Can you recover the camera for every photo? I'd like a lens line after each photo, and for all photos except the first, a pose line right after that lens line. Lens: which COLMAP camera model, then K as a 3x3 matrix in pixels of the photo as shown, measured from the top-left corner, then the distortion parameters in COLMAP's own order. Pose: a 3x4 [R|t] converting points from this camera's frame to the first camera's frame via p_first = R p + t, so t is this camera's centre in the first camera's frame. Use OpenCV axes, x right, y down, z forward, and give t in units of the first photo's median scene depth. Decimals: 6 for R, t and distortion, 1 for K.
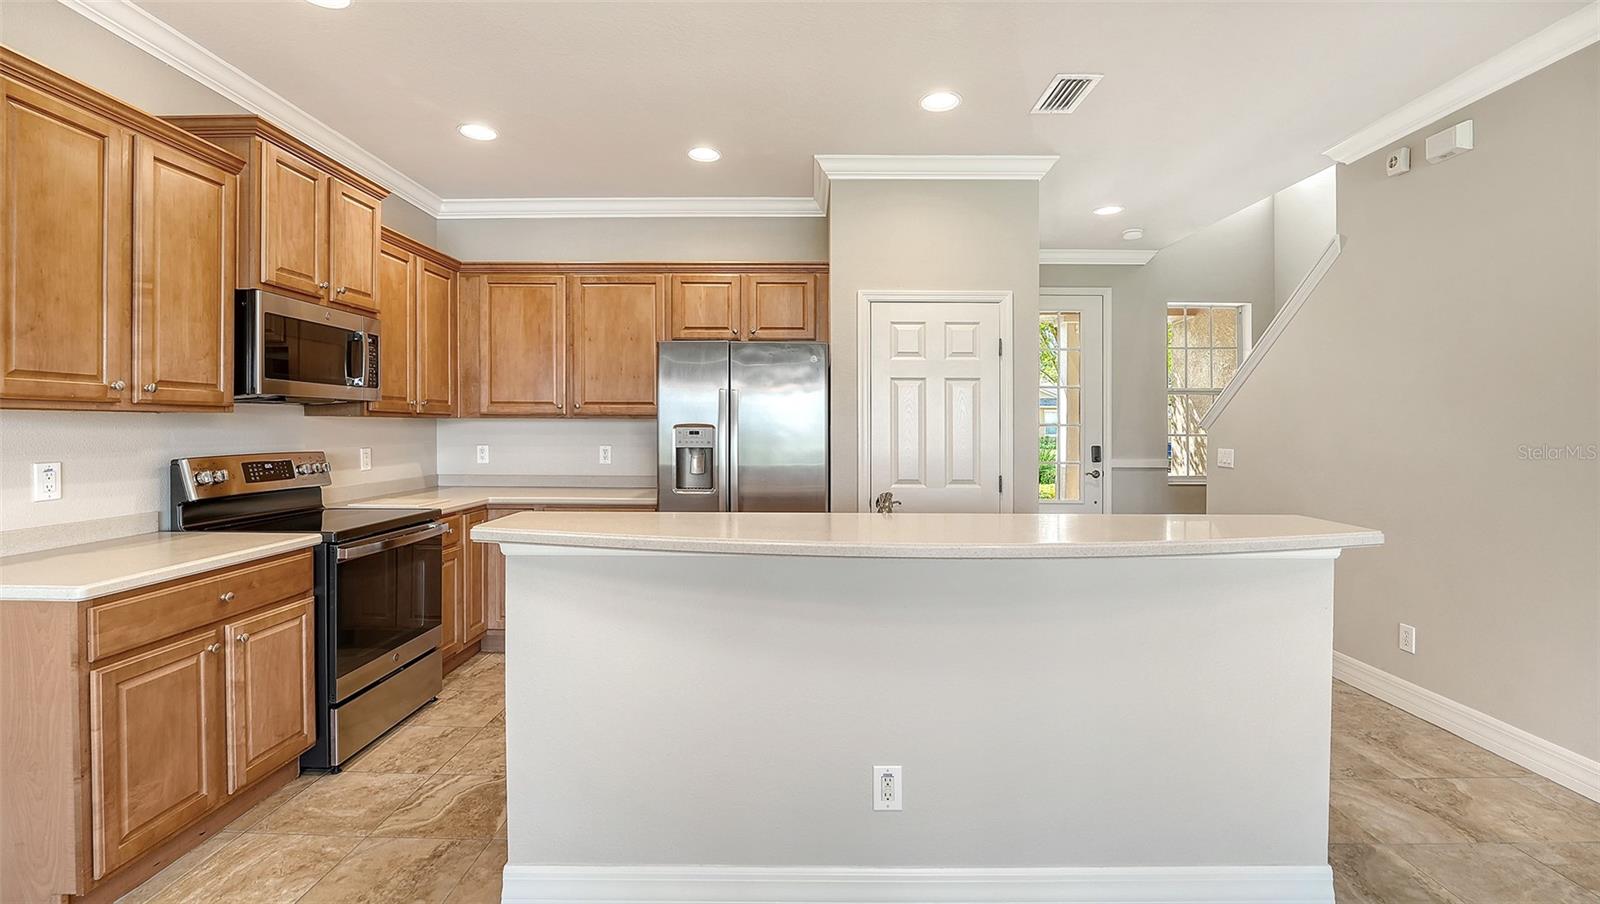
lens RADIAL K [[685.2, 0, 799.8], [0, 685.2, 429.7], [0, 0, 1]] dist [-0.017407, 0.000142]
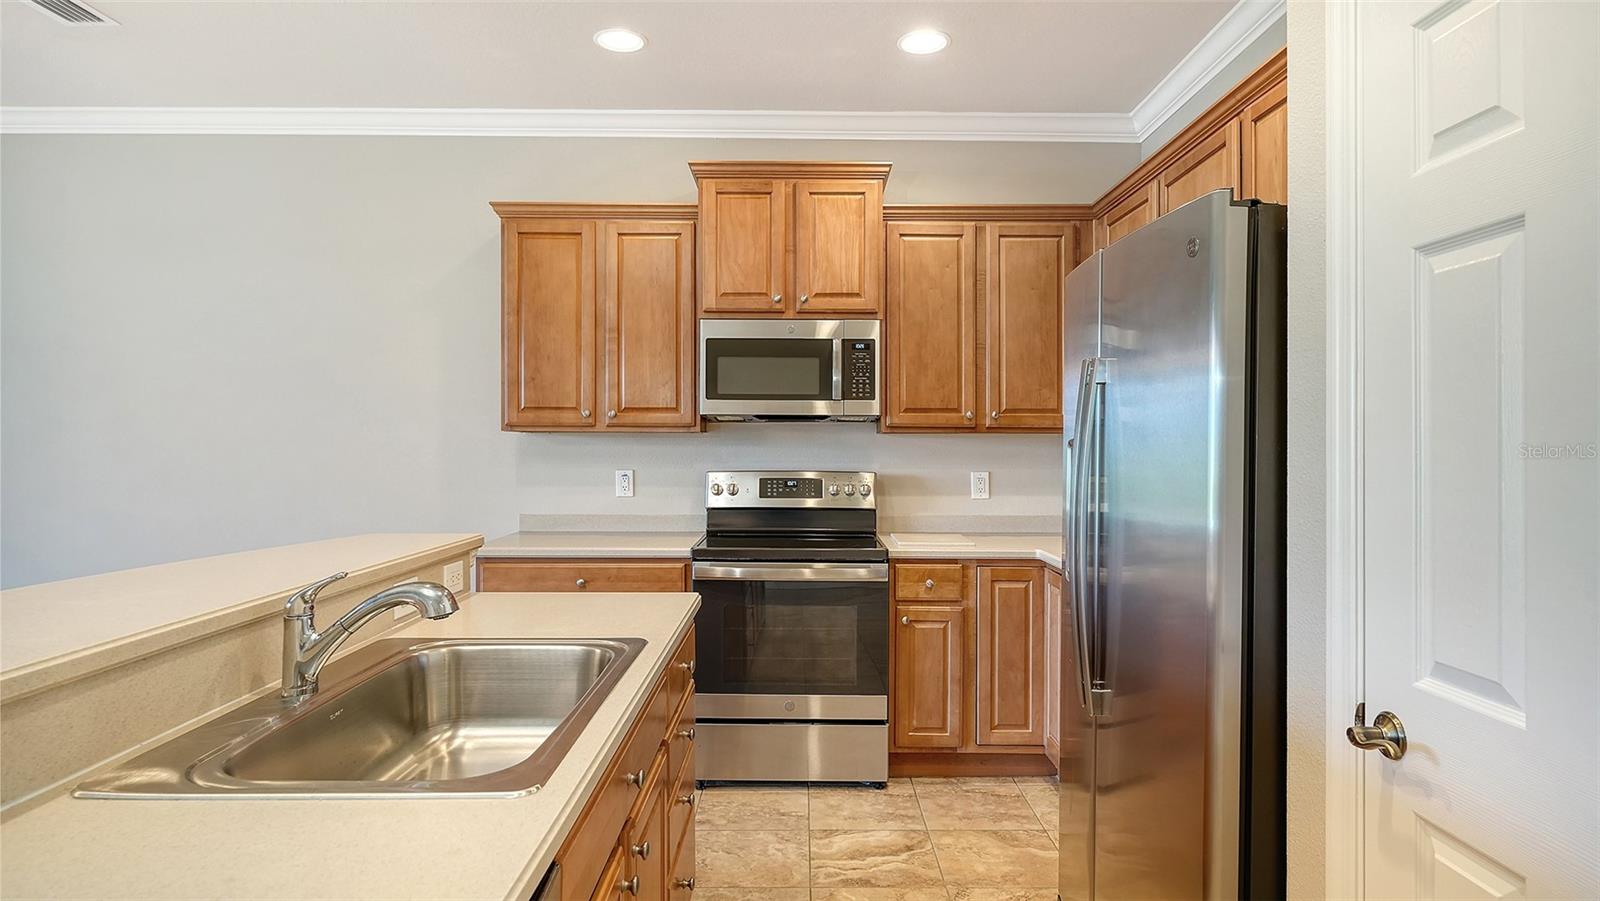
lens RADIAL K [[910.1, 0, 800.0], [0, 910.1, 450.5], [0, 0, 1]] dist [0.000656, -0.000183]
pose [[0.017139, 0.004941, -0.999841, 0.584671], [-0.006782, 0.999965, 0.004826, -0.002329], [0.999830, 0.006699, 0.017172, 0.985072]]
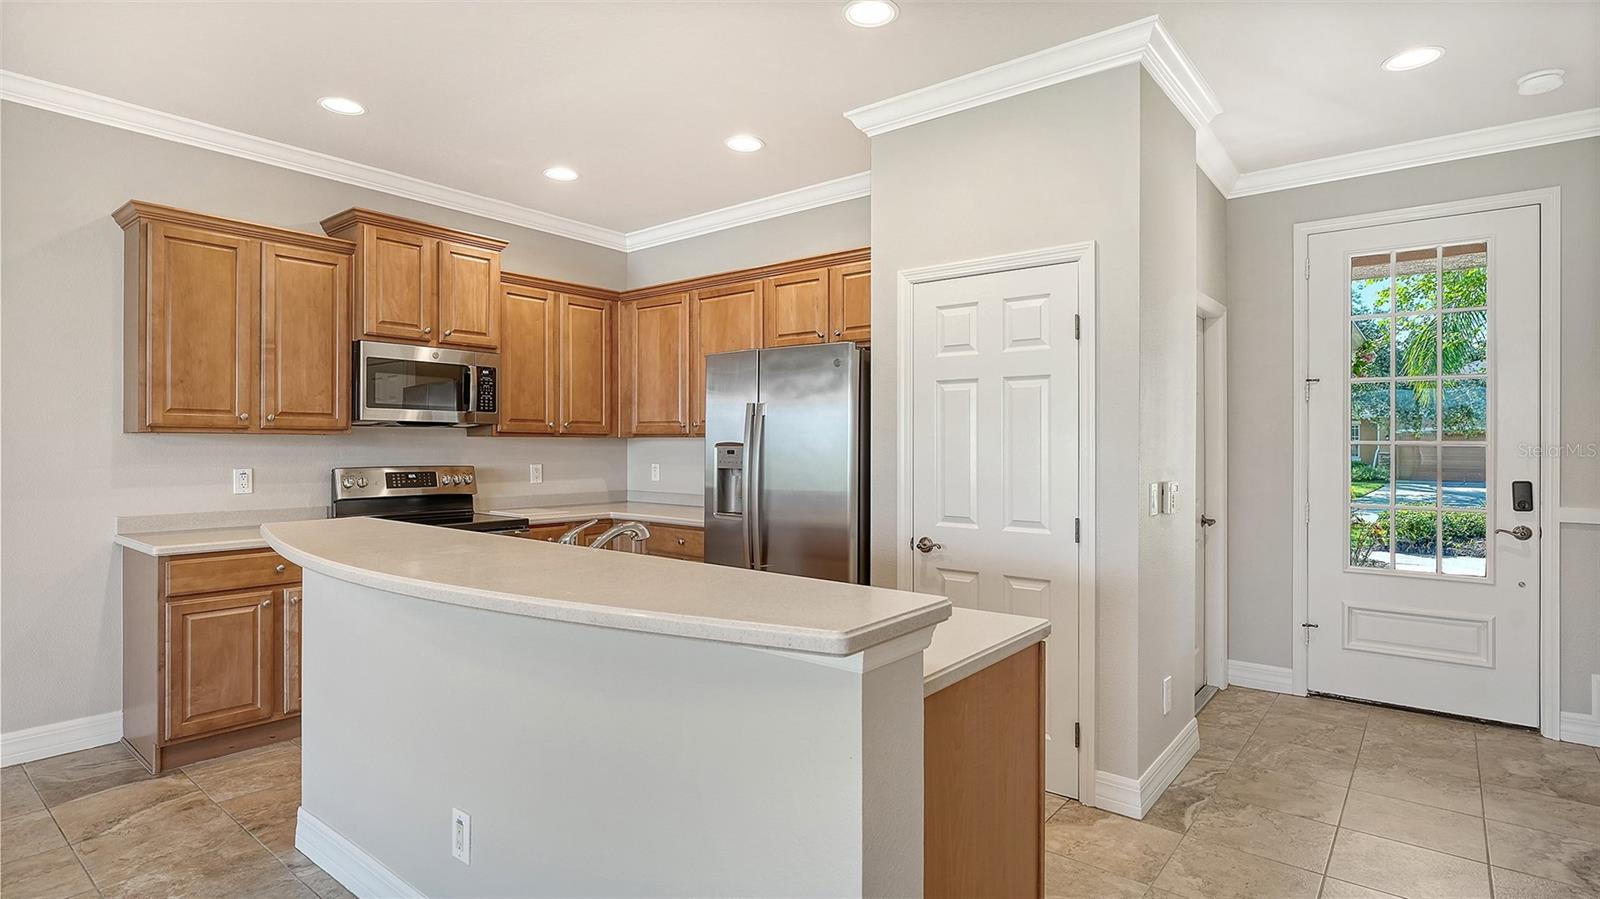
lens RADIAL K [[801.5, 0, 800.0], [0, 801.5, 449.5], [0, 0, 1]] dist [-0.004665, -0.000658]
pose [[0.786041, 0.002695, -0.618168, 0.713832], [-0.004030, 0.999992, -0.000765, 0.002006], [0.618161, 0.003093, 0.786046, 0.267863]]
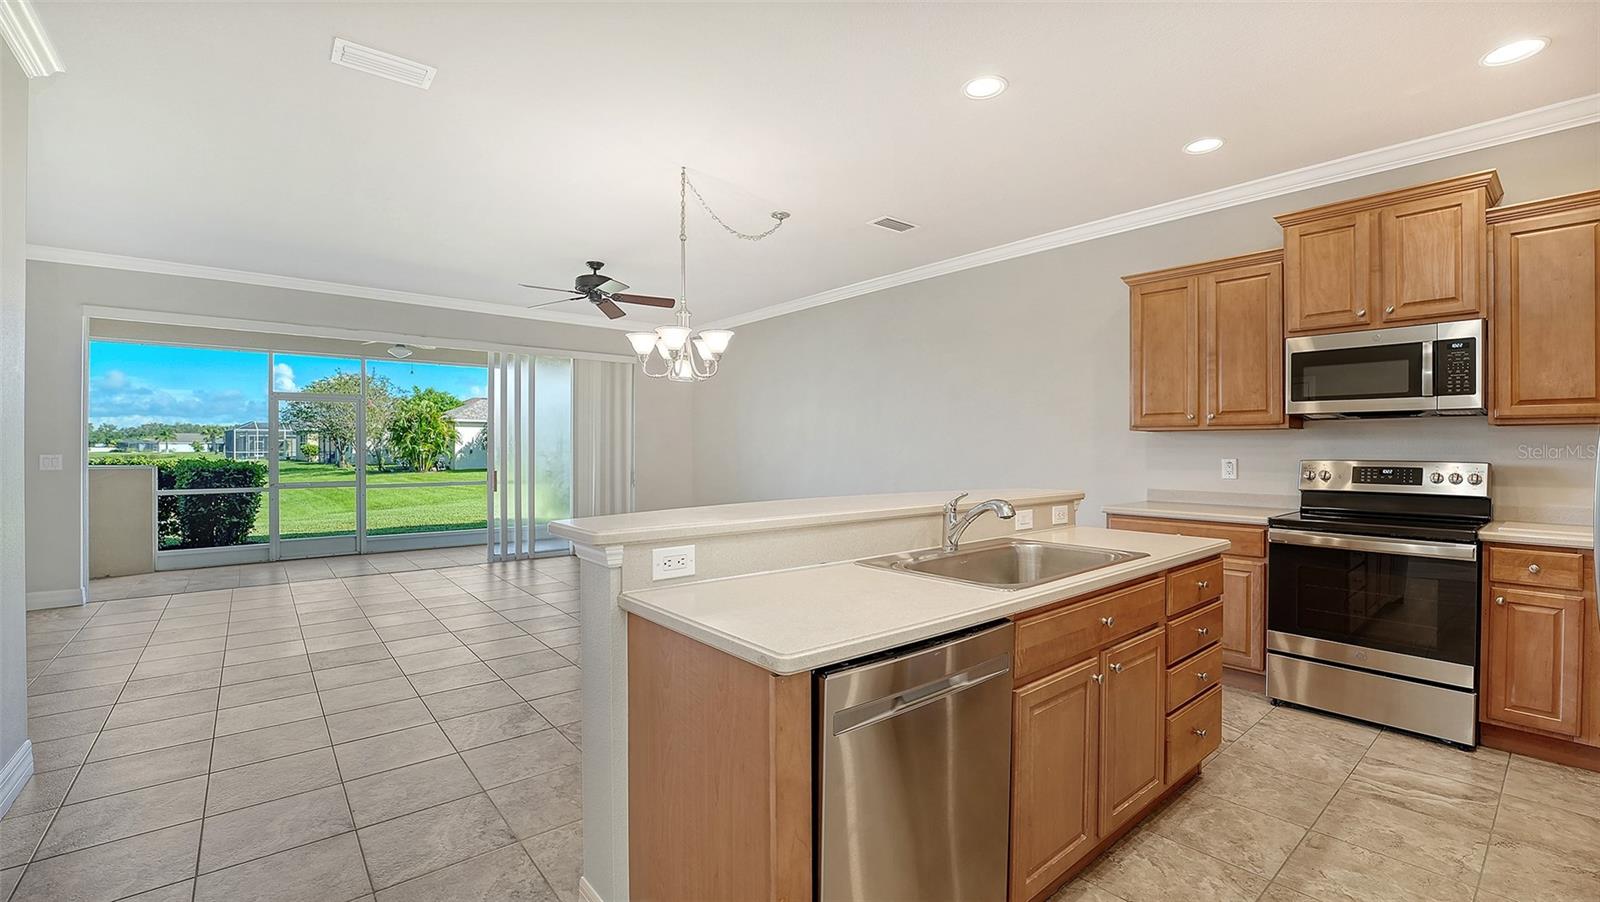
lens RADIAL K [[667.5, 0, 800.0], [0, 667.5, 451.0], [0, 0, 1]] dist [-0.037430, 0.004678]
pose [[-0.756420, 0.002118, -0.654083, 0.710471], [-0.003130, 0.999972, 0.006858, 0.014267], [0.654079, 0.007235, -0.756392, 1.179035]]
